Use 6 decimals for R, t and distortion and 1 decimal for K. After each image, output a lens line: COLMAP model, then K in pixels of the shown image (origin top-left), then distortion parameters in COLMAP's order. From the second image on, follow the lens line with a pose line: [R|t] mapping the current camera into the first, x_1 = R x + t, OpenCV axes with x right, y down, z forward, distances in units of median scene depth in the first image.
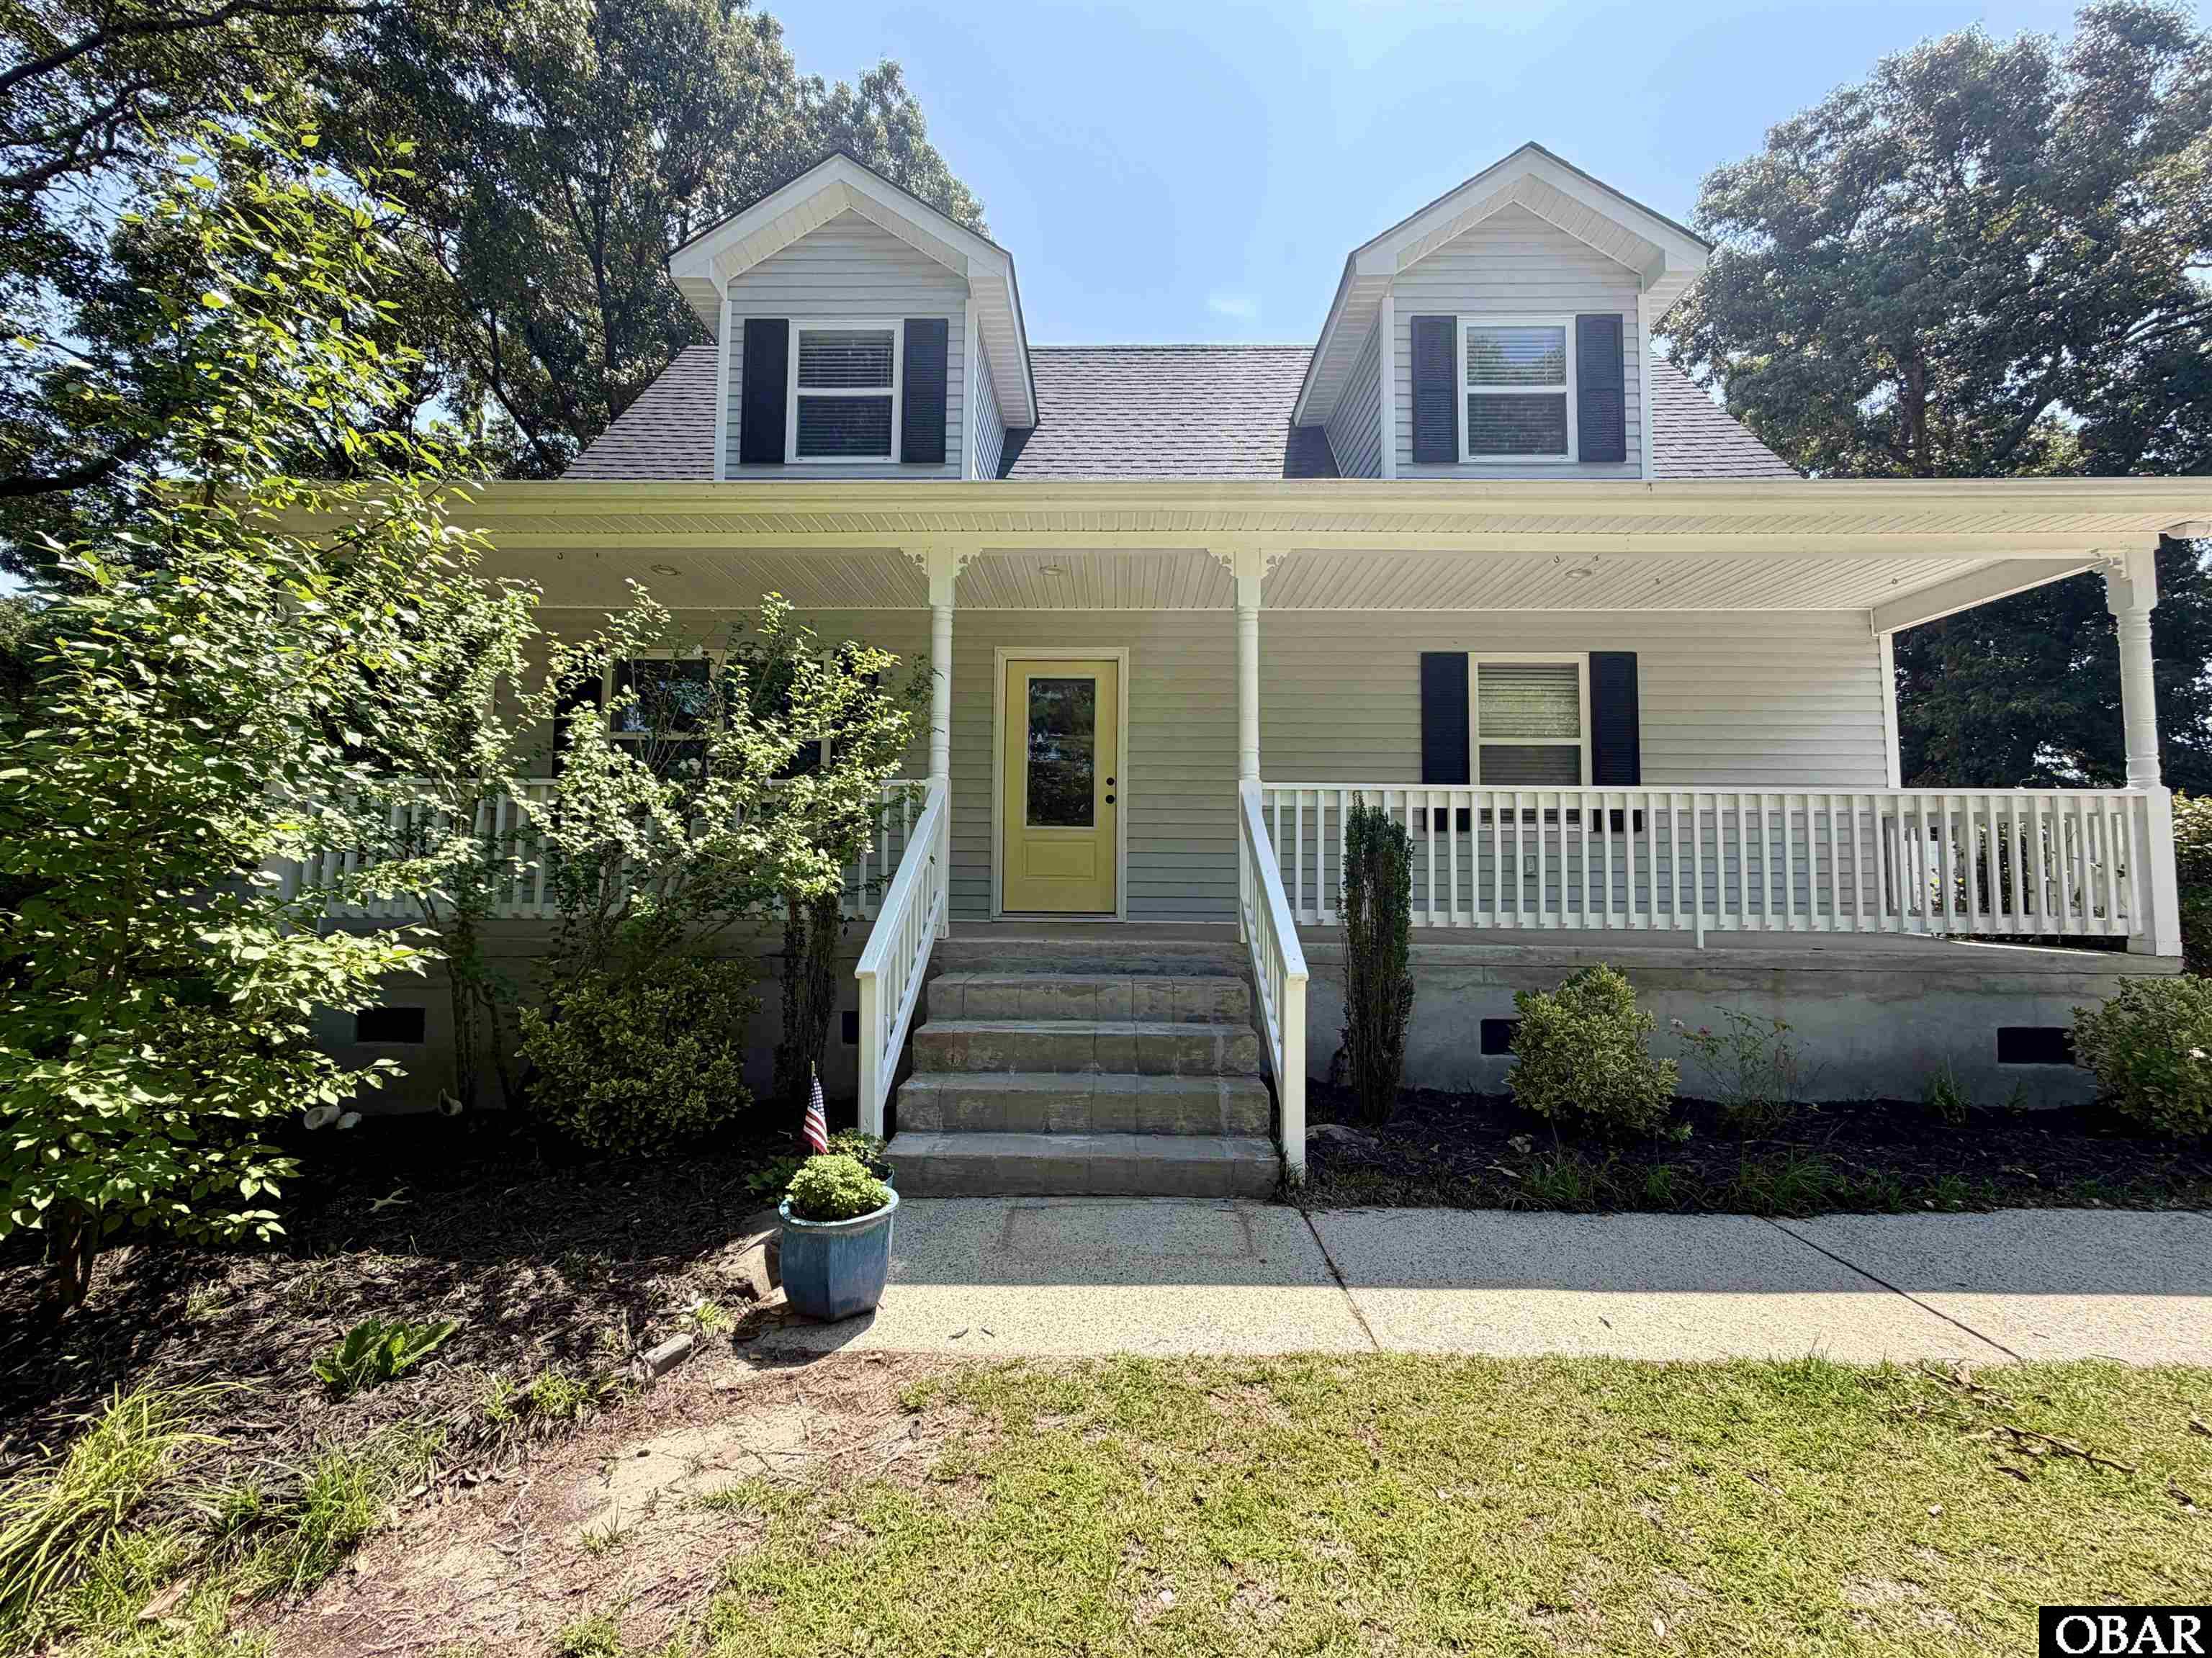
lens RADIAL K [[897.8, 0, 1112.8], [0, 897.8, 819.3], [0, 0, 1]] dist [-0.002973, -0.000126]
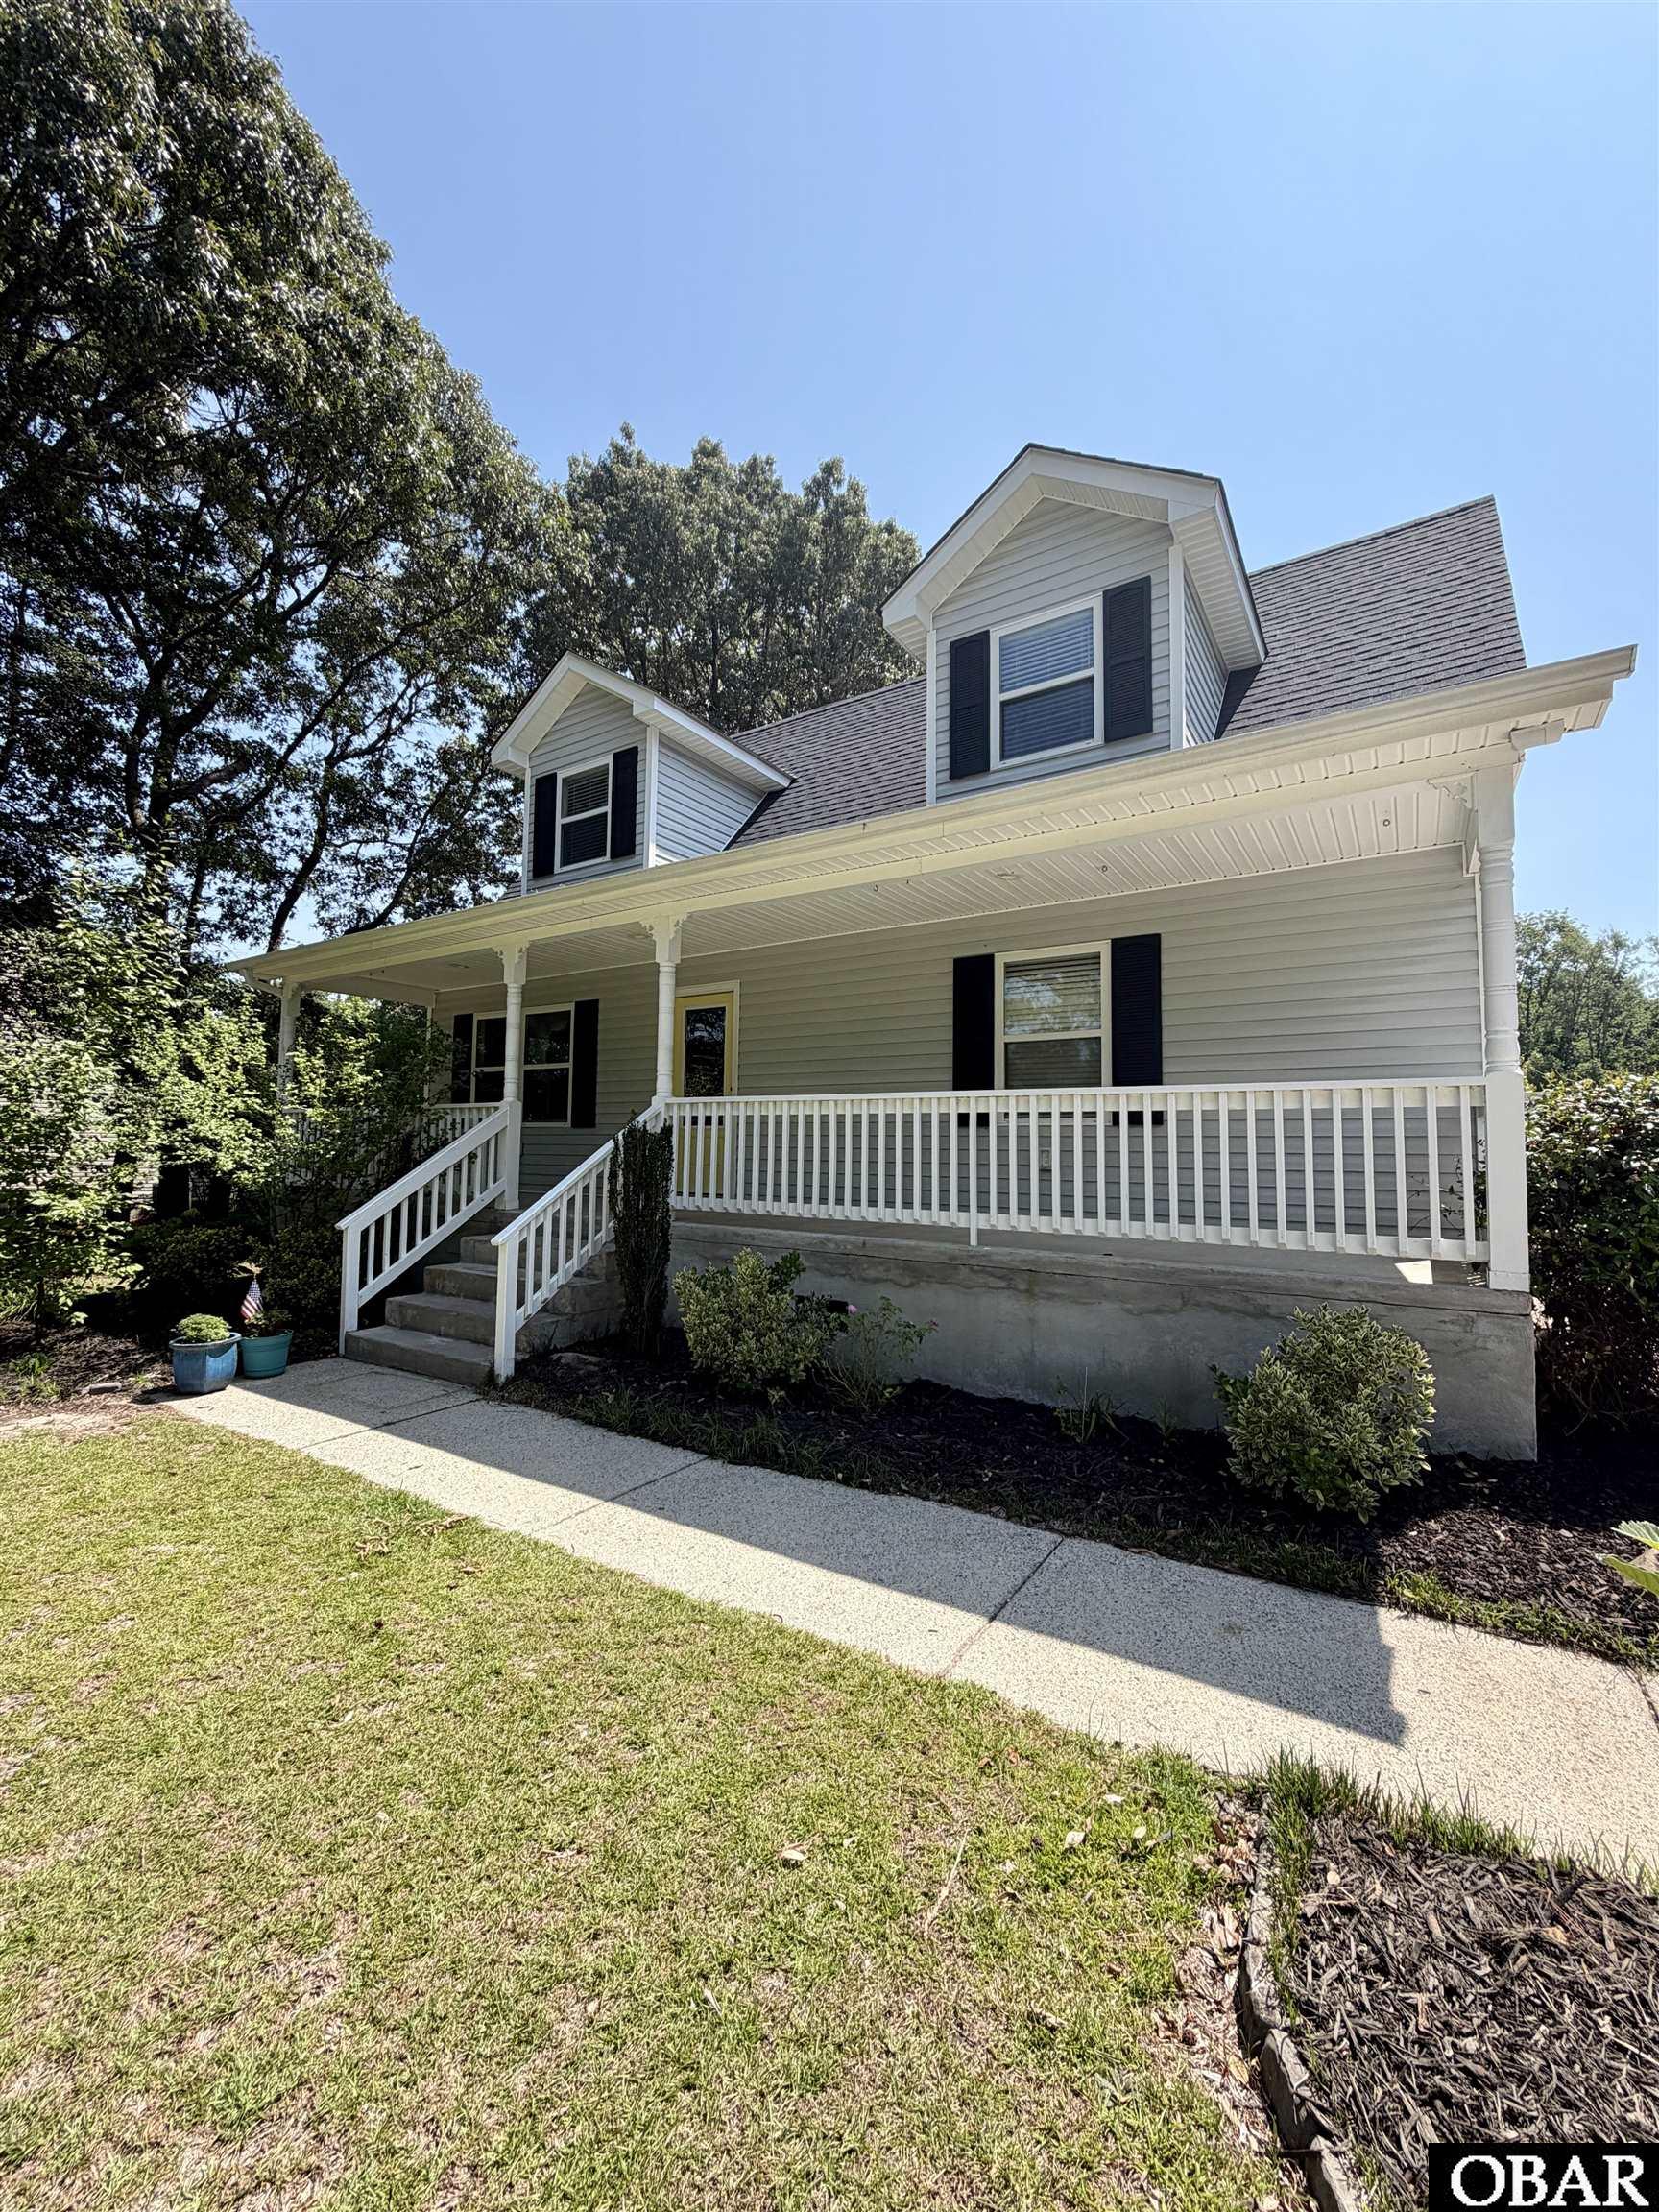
lens RADIAL K [[885.5, 0, 834.0], [0, 885.5, 1094.0], [0, 0, 1]] dist [-0.000134, 0.000235]
pose [[0.852530, -0.030671, -0.521778, 0.769651], [0.027033, 0.999528, -0.014585, -0.014176], [0.521980, -0.001671, 0.852956, 0.031800]]
